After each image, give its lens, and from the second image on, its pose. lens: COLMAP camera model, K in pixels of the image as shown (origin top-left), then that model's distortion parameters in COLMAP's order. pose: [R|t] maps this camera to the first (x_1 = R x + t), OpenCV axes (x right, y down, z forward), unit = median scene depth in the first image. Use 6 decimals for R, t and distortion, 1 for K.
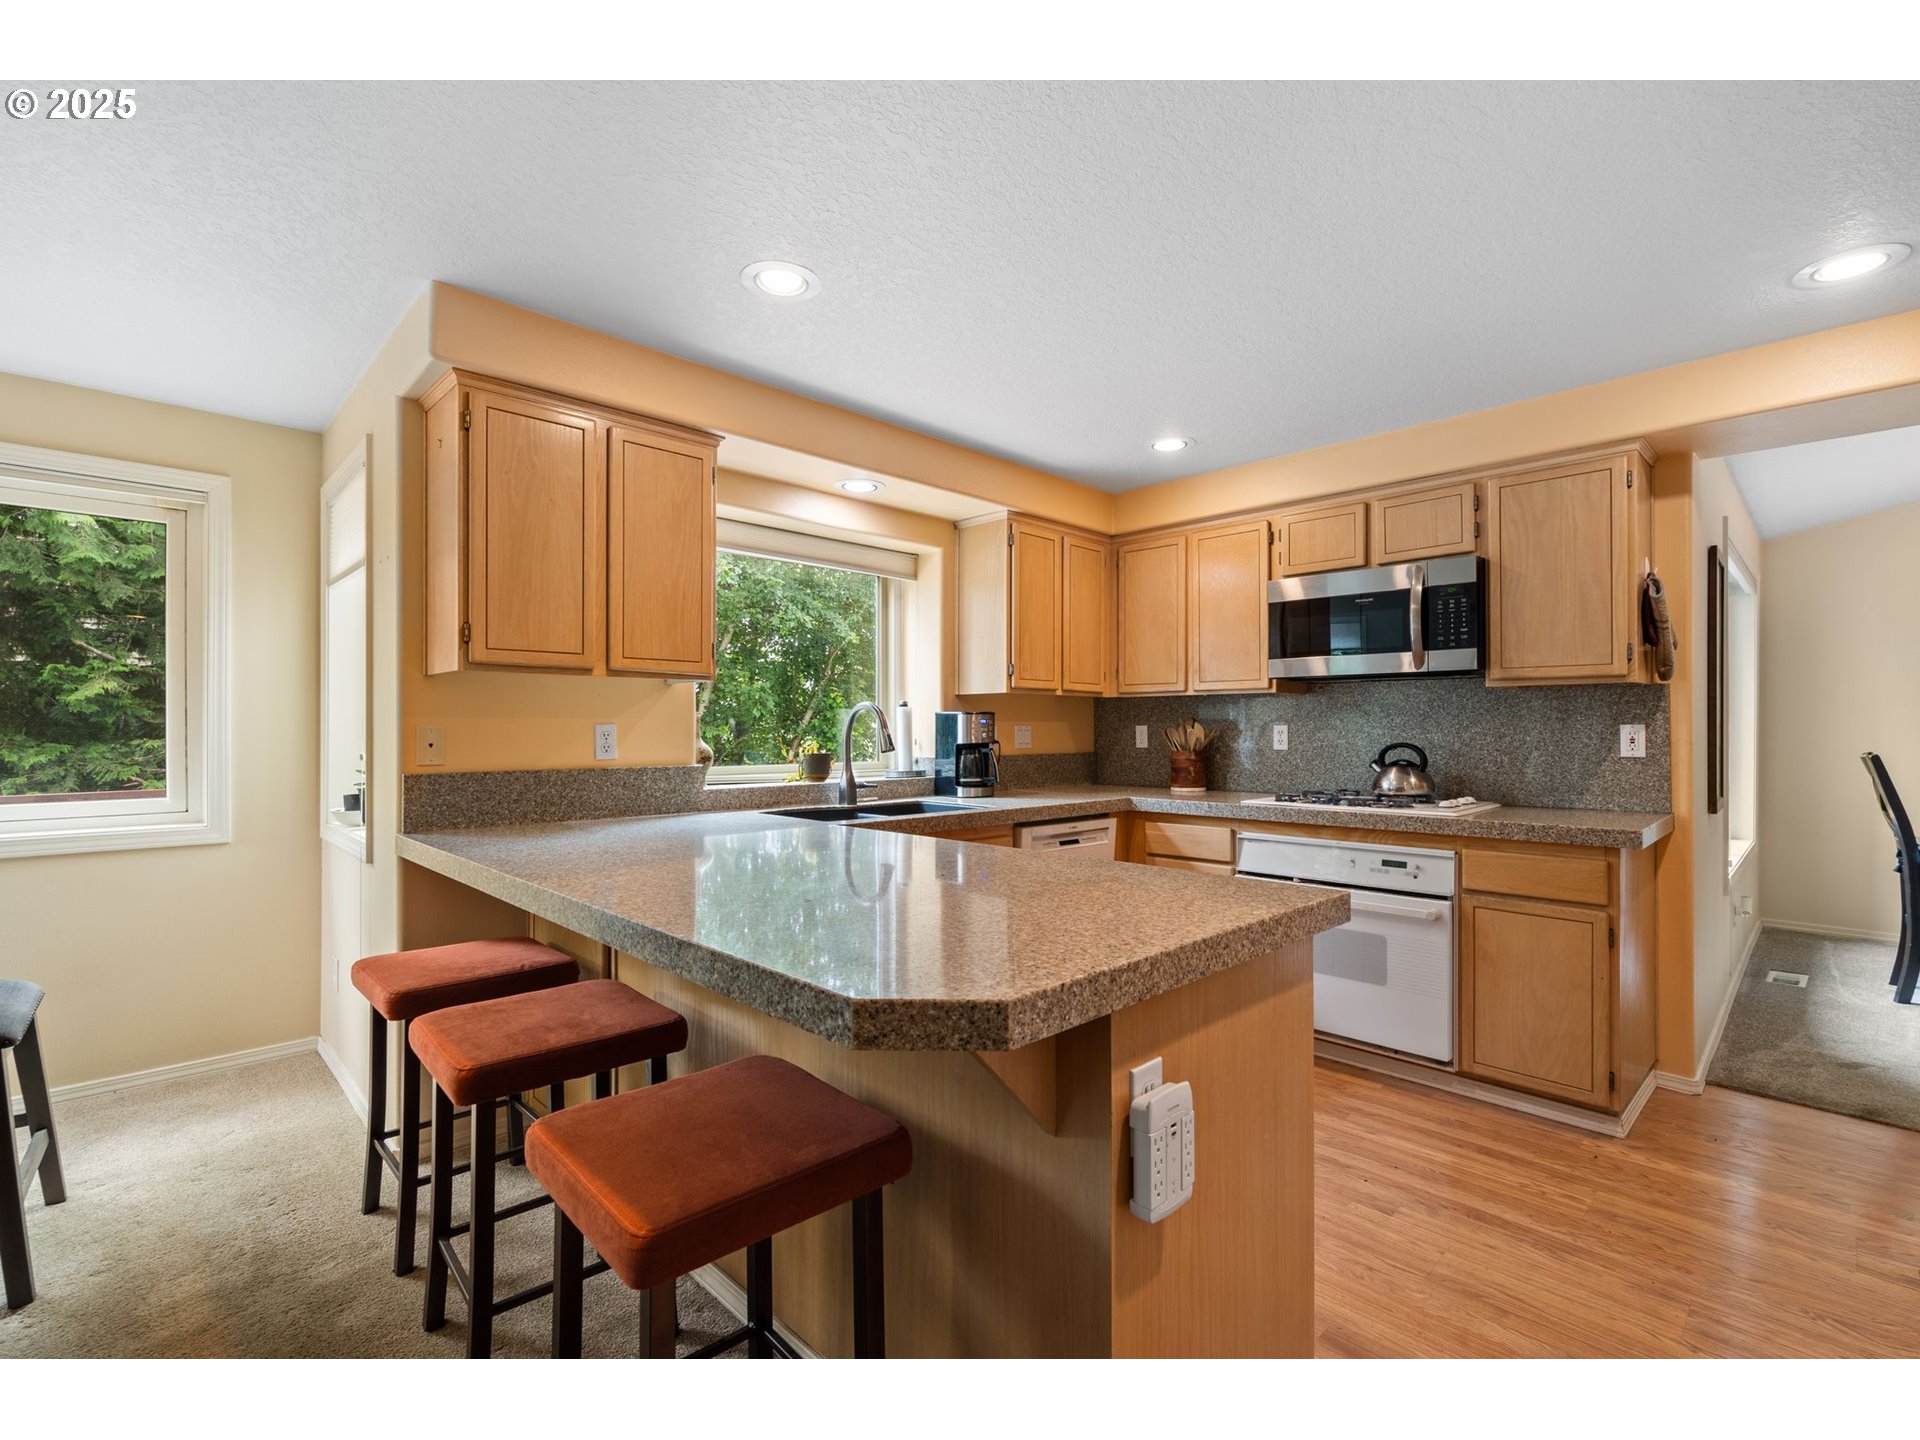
lens RADIAL K [[861.8, 0, 966.4], [0, 861.8, 722.3], [0, 0, 1]] dist [0.003004, 0.000267]
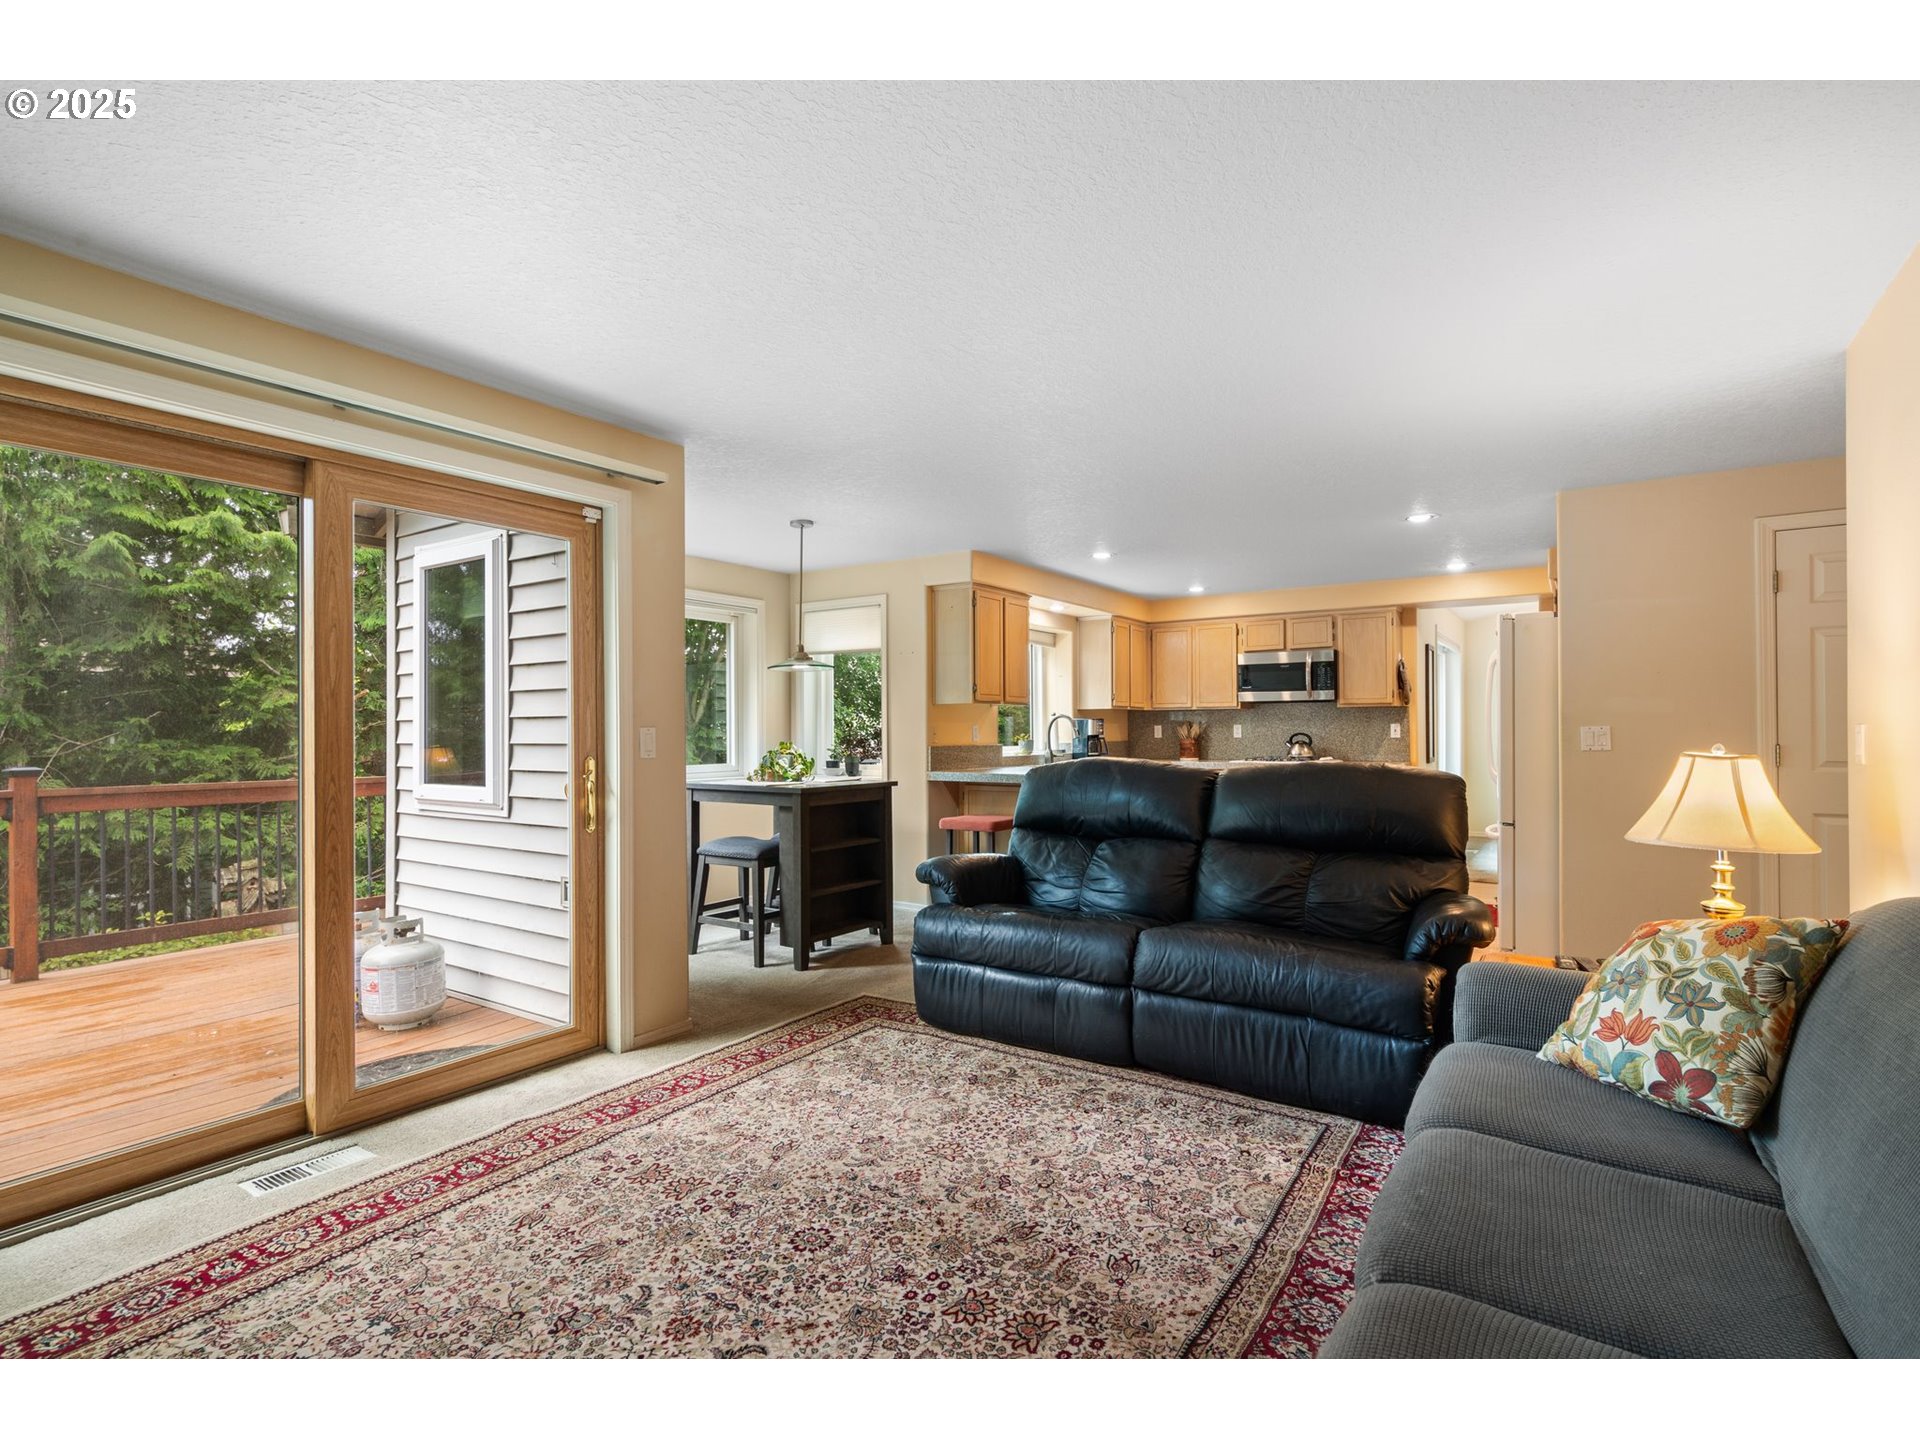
lens RADIAL K [[928.9, 0, 950.7], [0, 928.9, 721.6], [0, 0, 1]] dist [-0.000596, 0.000312]
pose [[0.980833, -0.002952, 0.194827, -0.796767], [0.004225, 0.999972, -0.006123, 0.006704], [-0.194804, 0.006828, 0.980818, -1.092613]]
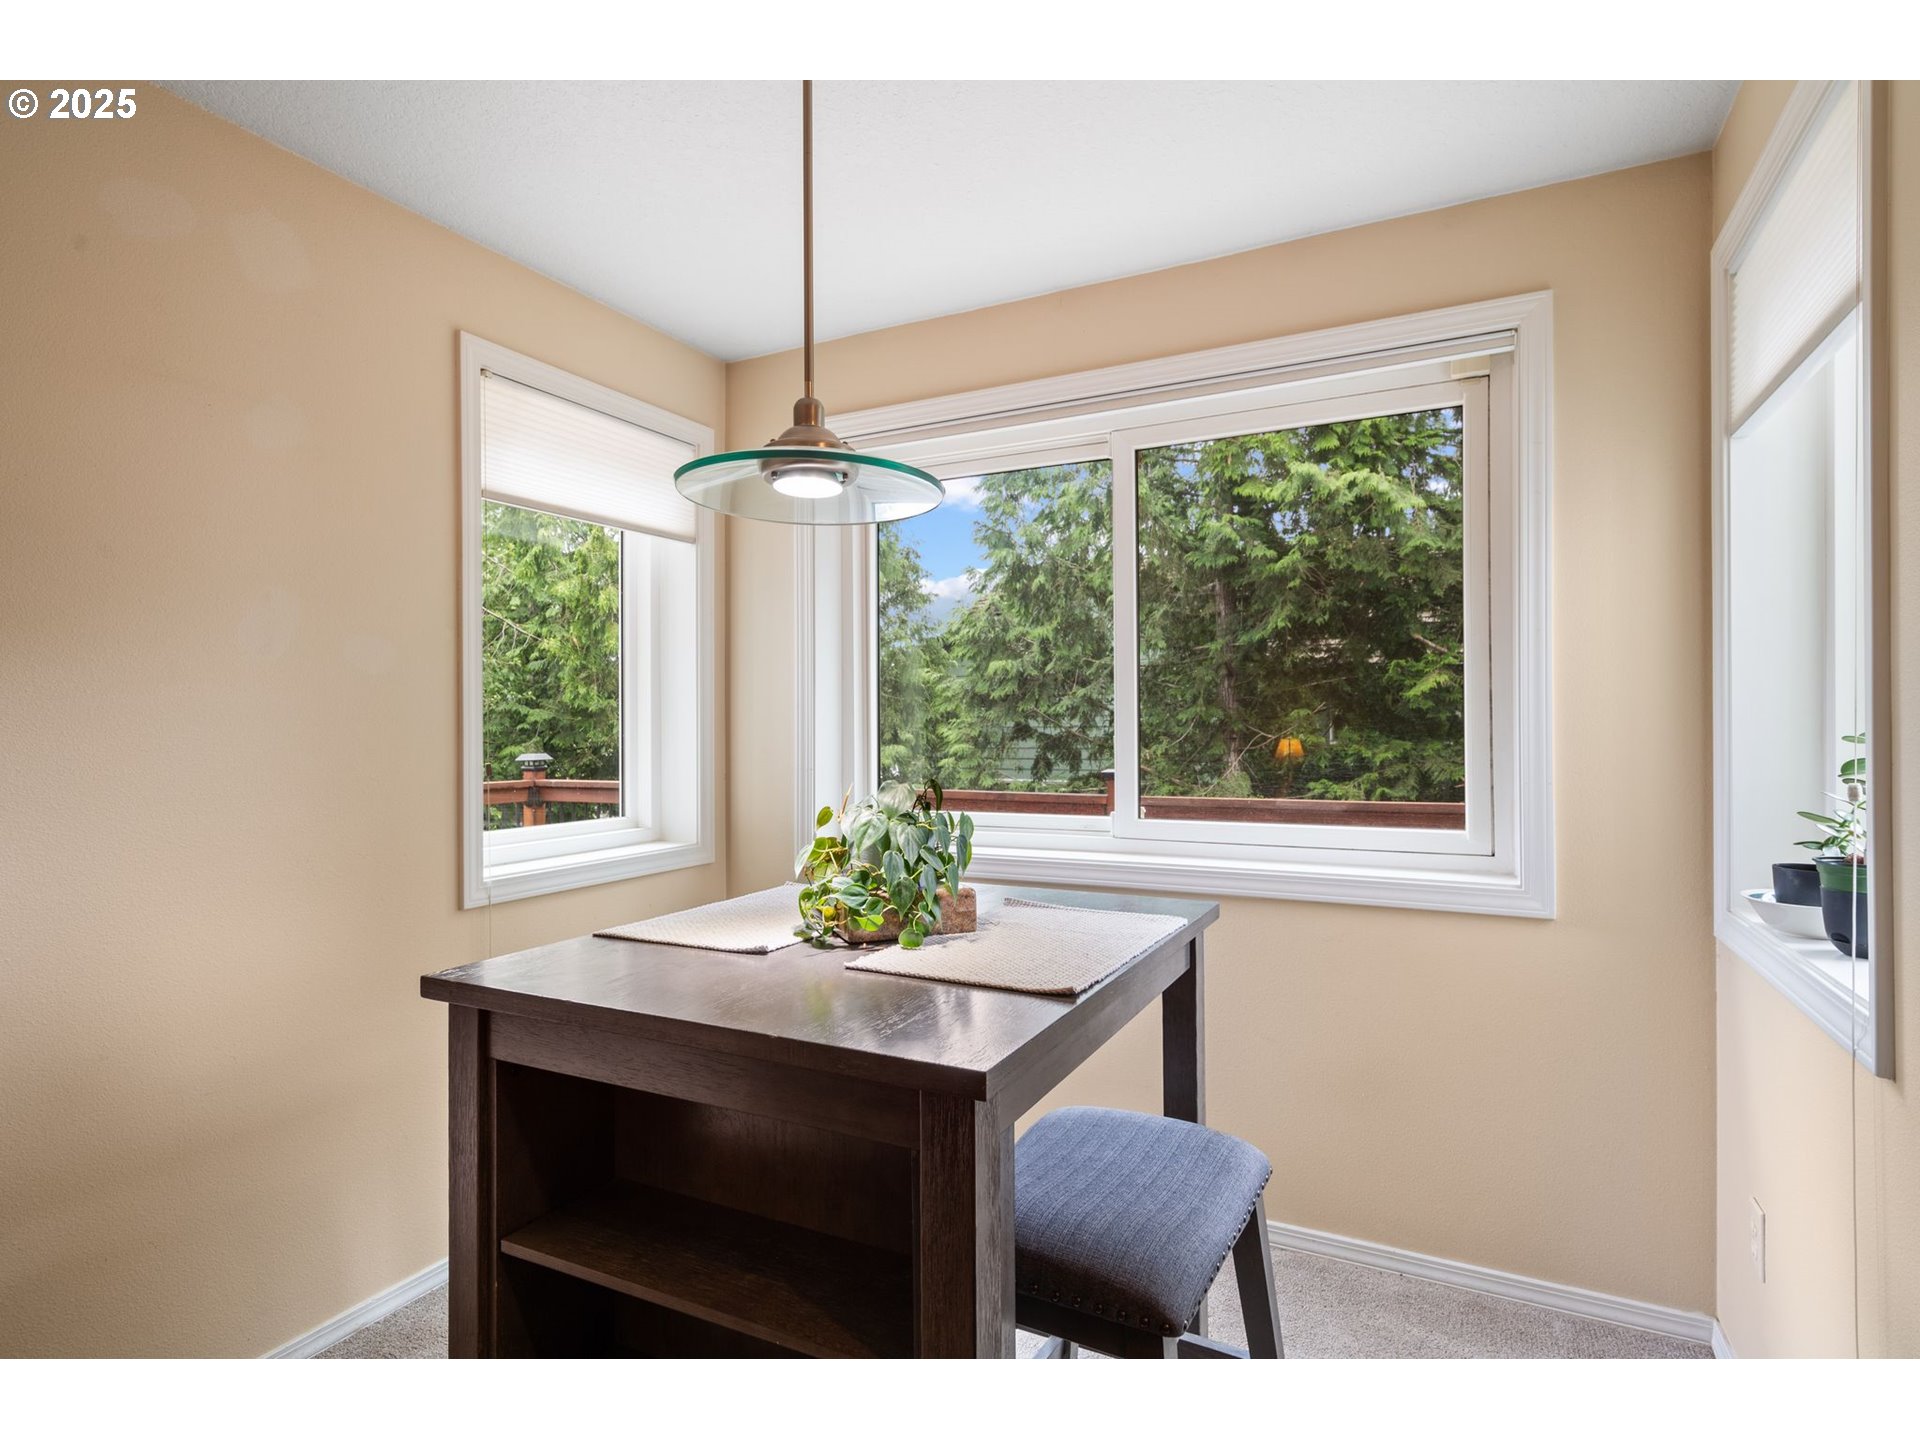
lens RADIAL K [[995.1, 0, 970.2], [0, 995.1, 723.3], [0, 0, 1]] dist [0.026922, 0.000096]
pose [[0.329548, -0.003923, -0.944131, -0.320144], [0.009152, 0.999958, -0.000961, 0.004222], [0.944094, -0.008324, 0.329570, 0.378865]]
